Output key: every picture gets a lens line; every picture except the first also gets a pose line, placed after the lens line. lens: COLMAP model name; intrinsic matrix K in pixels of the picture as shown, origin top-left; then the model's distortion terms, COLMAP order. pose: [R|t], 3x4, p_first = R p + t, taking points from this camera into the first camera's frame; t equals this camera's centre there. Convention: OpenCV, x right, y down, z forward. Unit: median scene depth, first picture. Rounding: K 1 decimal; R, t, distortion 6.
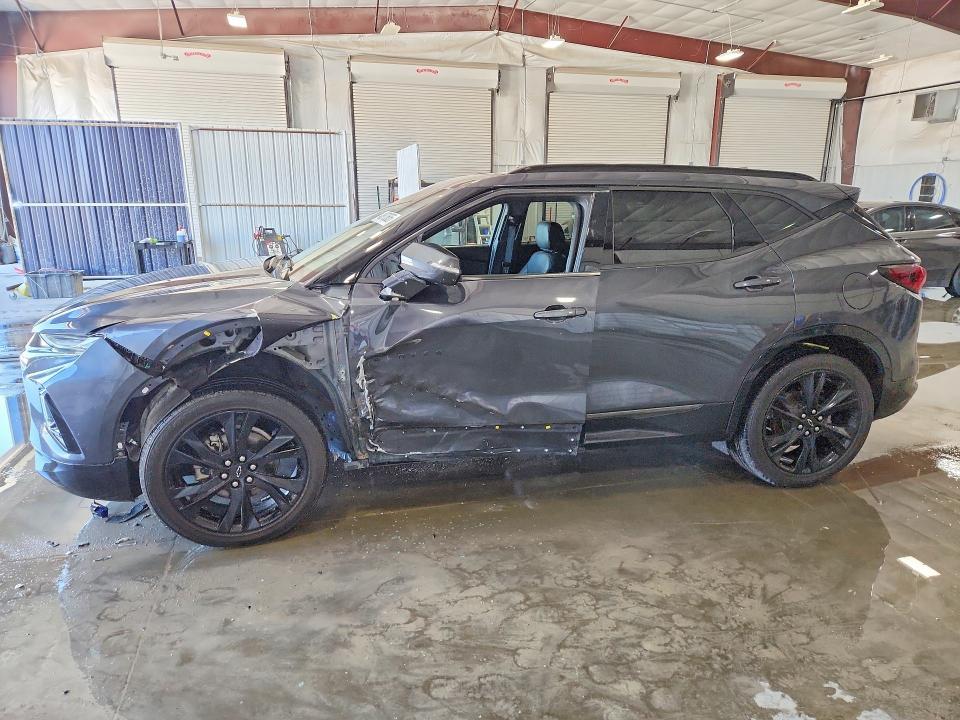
lens RADIAL K [[665.7, 0, 478.1], [0, 665.7, 363.0], [0, 0, 1]] dist [0.063760, -0.033731]
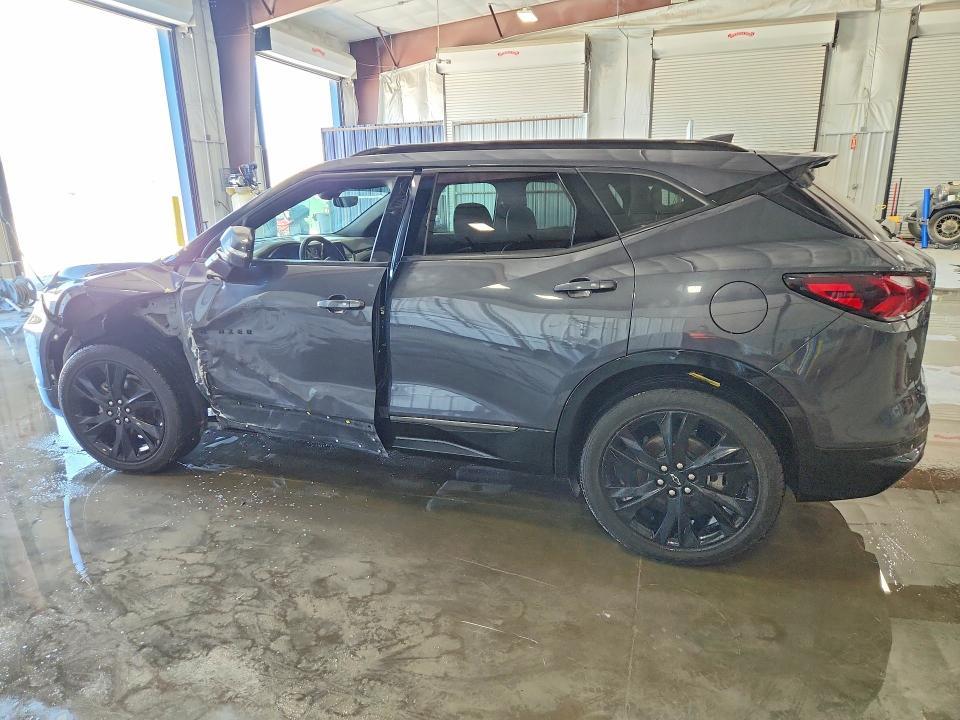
lens RADIAL K [[665.7, 0, 476.8], [0, 665.7, 361.6], [0, 0, 1]] dist [0.063760, -0.033731]
pose [[0.834189, 0.124522, -0.537237, 0.627059], [-0.113085, 0.992097, 0.054359, -0.052249], [0.539760, 0.015407, 0.841678, 0.232042]]
